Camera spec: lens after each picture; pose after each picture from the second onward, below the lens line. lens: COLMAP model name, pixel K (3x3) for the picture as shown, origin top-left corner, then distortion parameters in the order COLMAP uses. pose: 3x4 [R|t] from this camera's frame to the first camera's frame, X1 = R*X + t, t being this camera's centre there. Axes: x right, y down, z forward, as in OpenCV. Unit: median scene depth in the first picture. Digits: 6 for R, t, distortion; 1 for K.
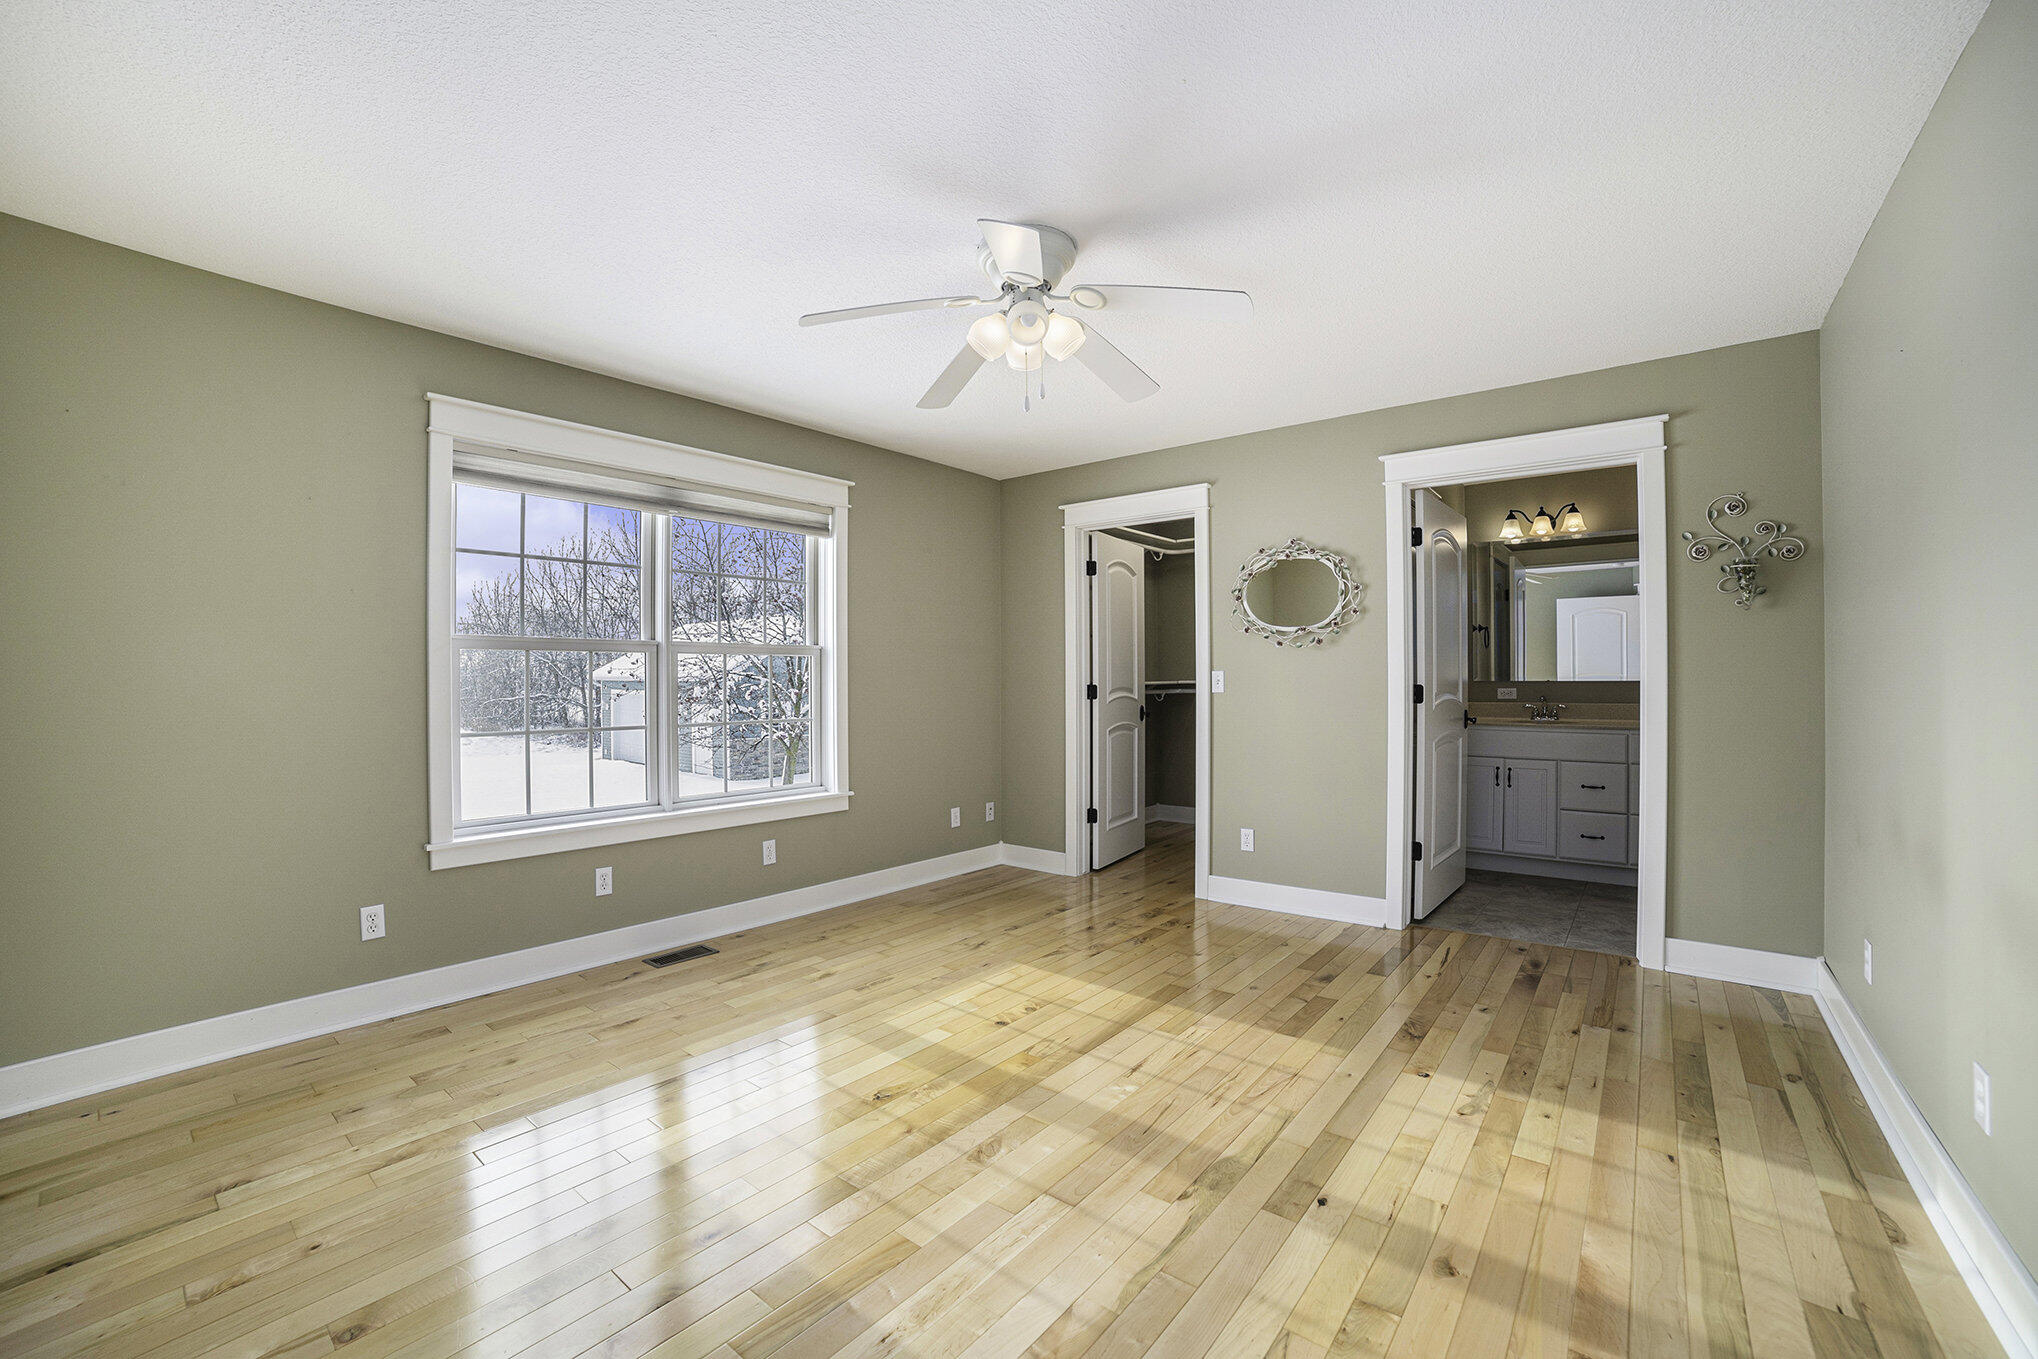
lens RADIAL K [[835.9, 0, 1015.0], [0, 835.9, 668.1], [0, 0, 1]] dist [-0.115600, 0.044891]
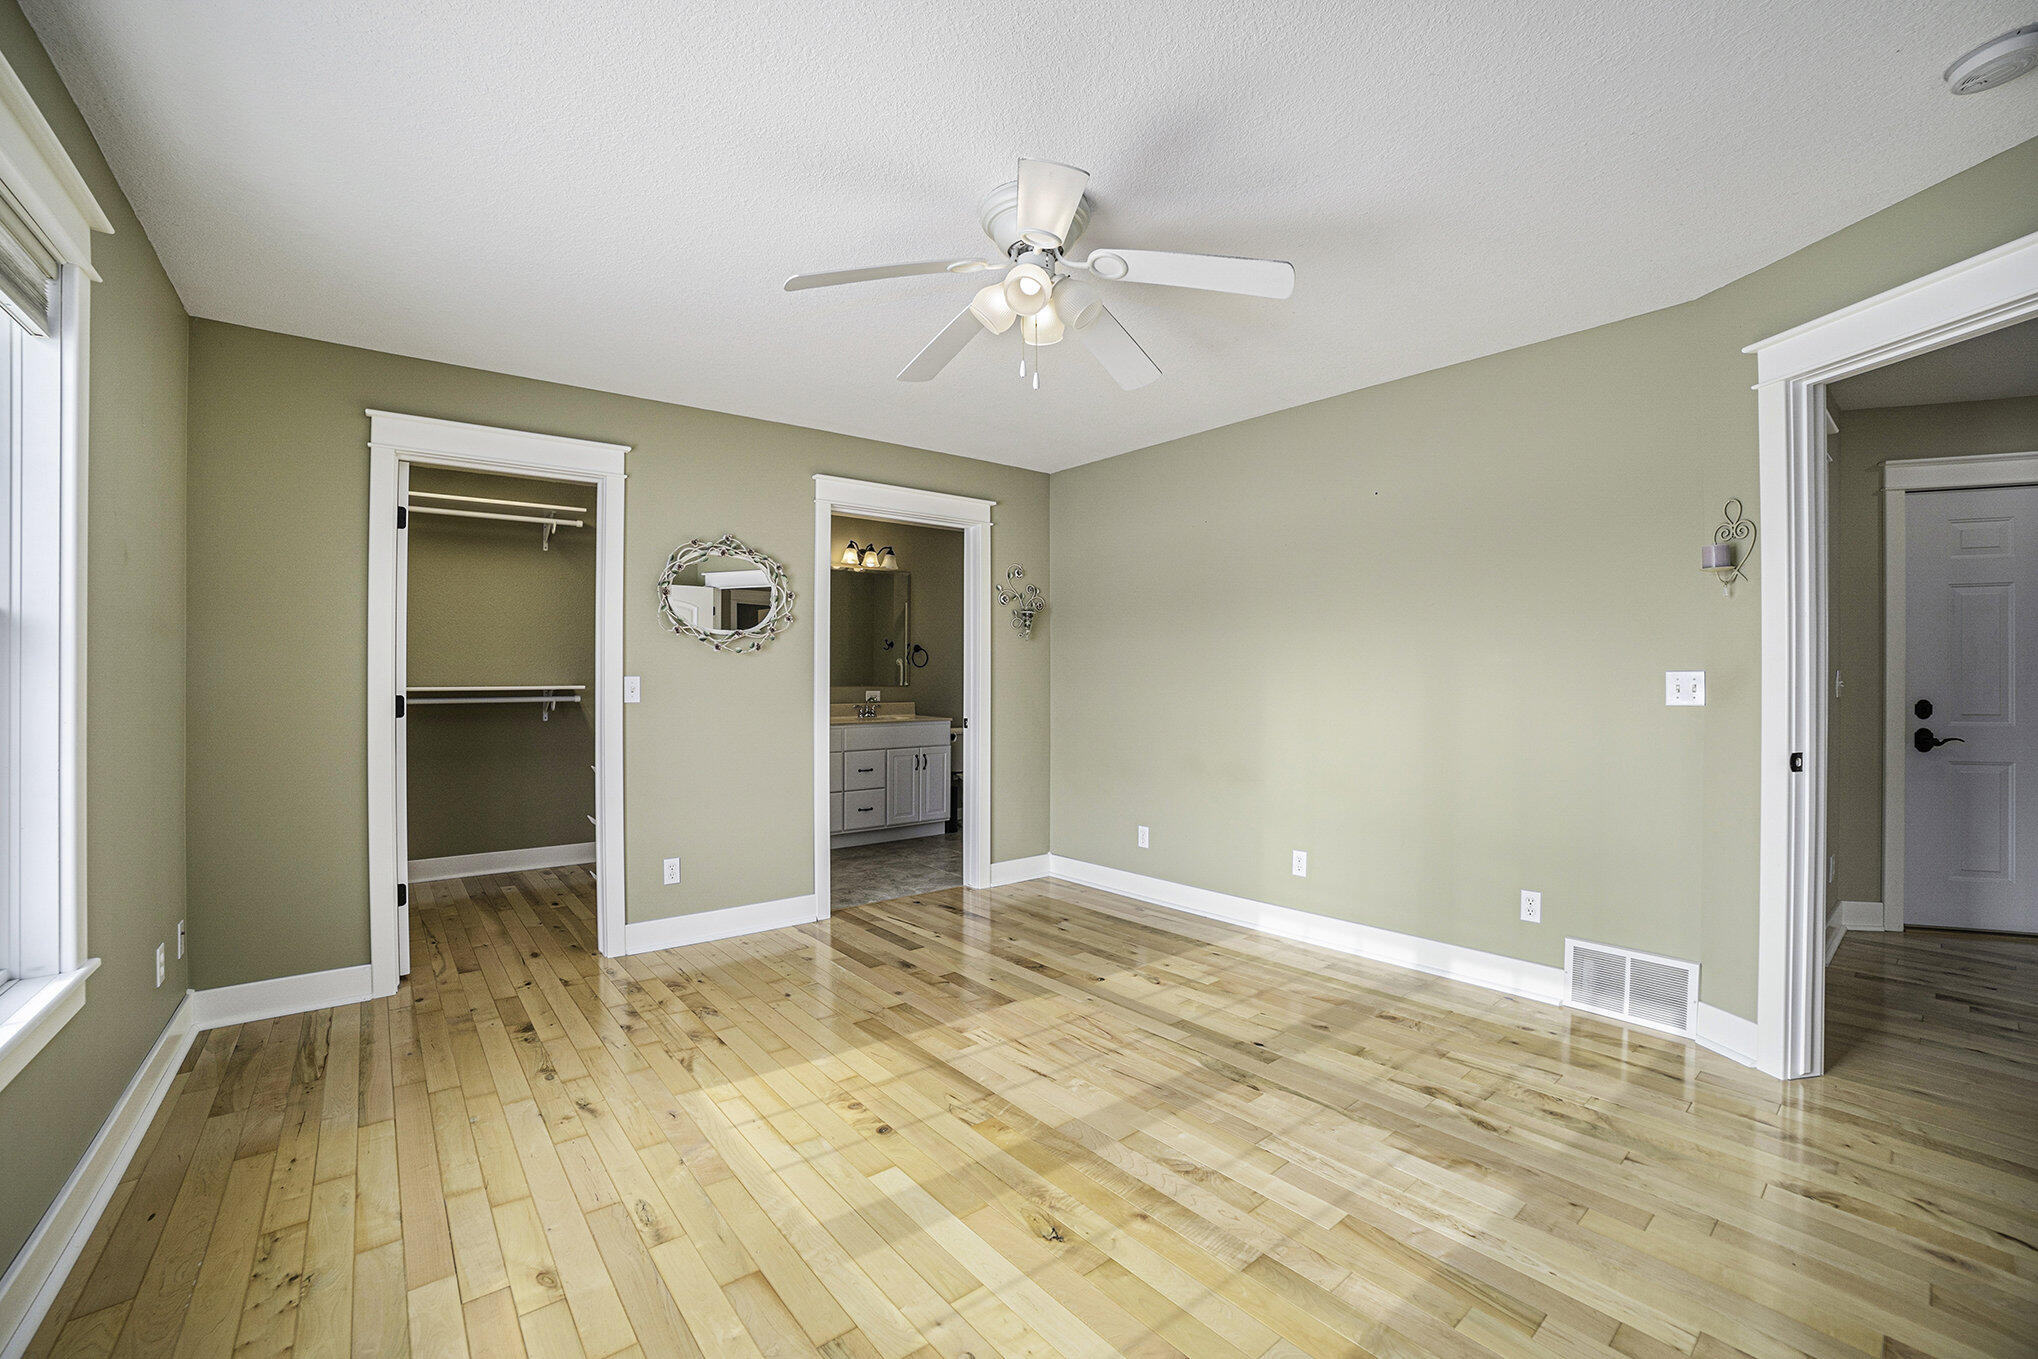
lens RADIAL K [[835.9, 0, 1015.0], [0, 835.9, 668.1], [0, 0, 1]] dist [-0.115600, 0.044891]
pose [[0.212734, 0.013312, 0.977019, -0.670949], [-0.011118, 0.999875, -0.011202, -0.000053], [-0.977047, -0.008480, 0.212855, 0.644153]]
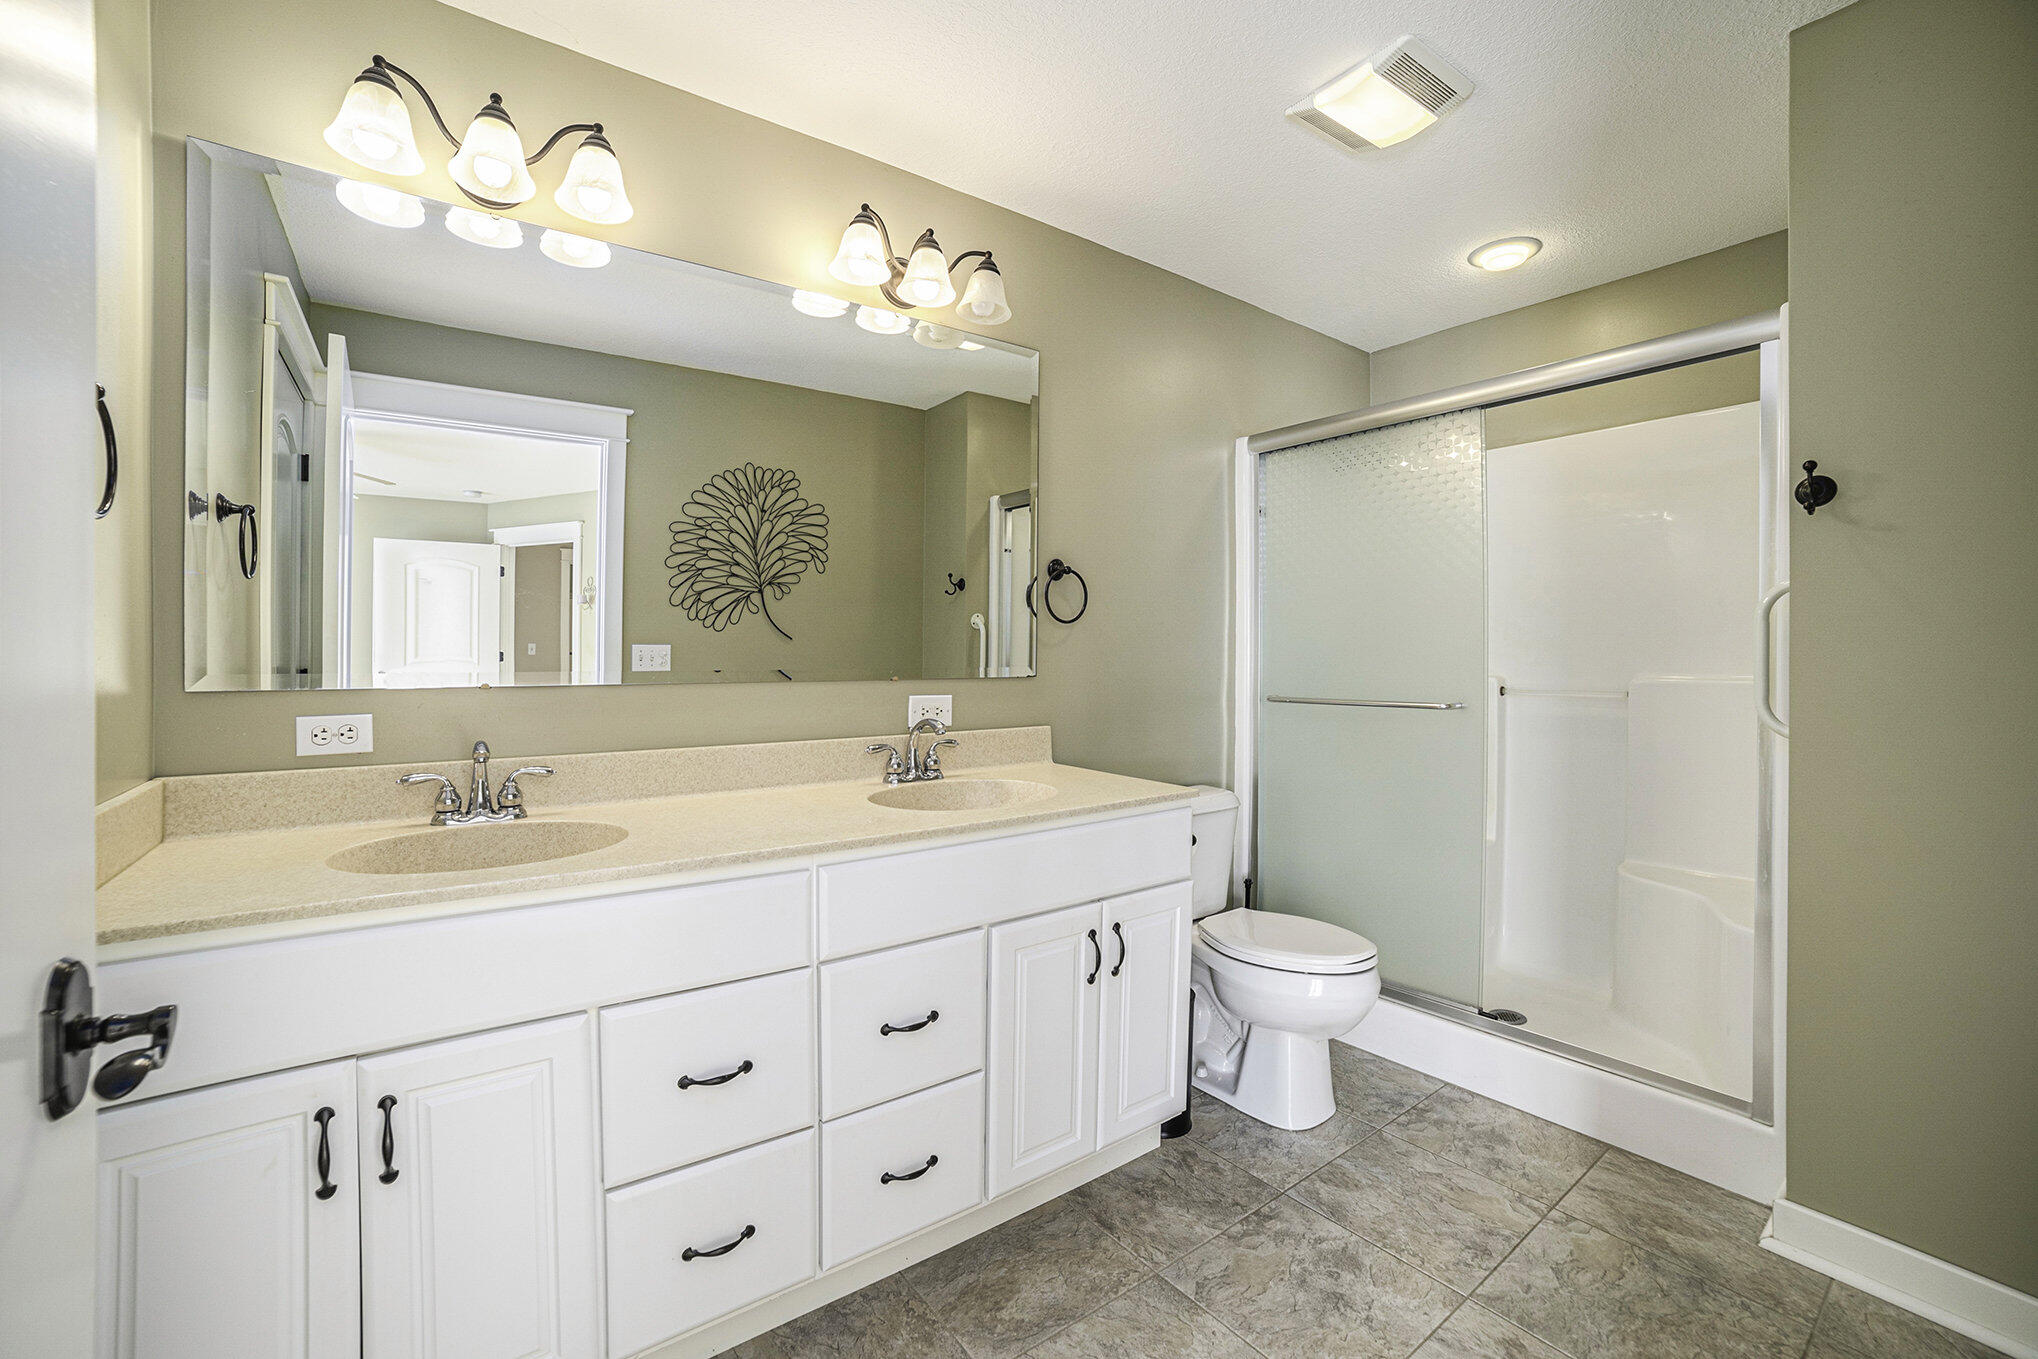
lens RADIAL K [[835.9, 0, 1015.0], [0, 835.9, 668.1], [0, 0, 1]] dist [-0.115600, 0.044891]
pose [[0.253252, -0.004291, 0.967391, 0.707522], [-0.016079, 0.999833, 0.008644, 0.009927], [-0.967267, -0.017744, 0.253141, 1.219195]]
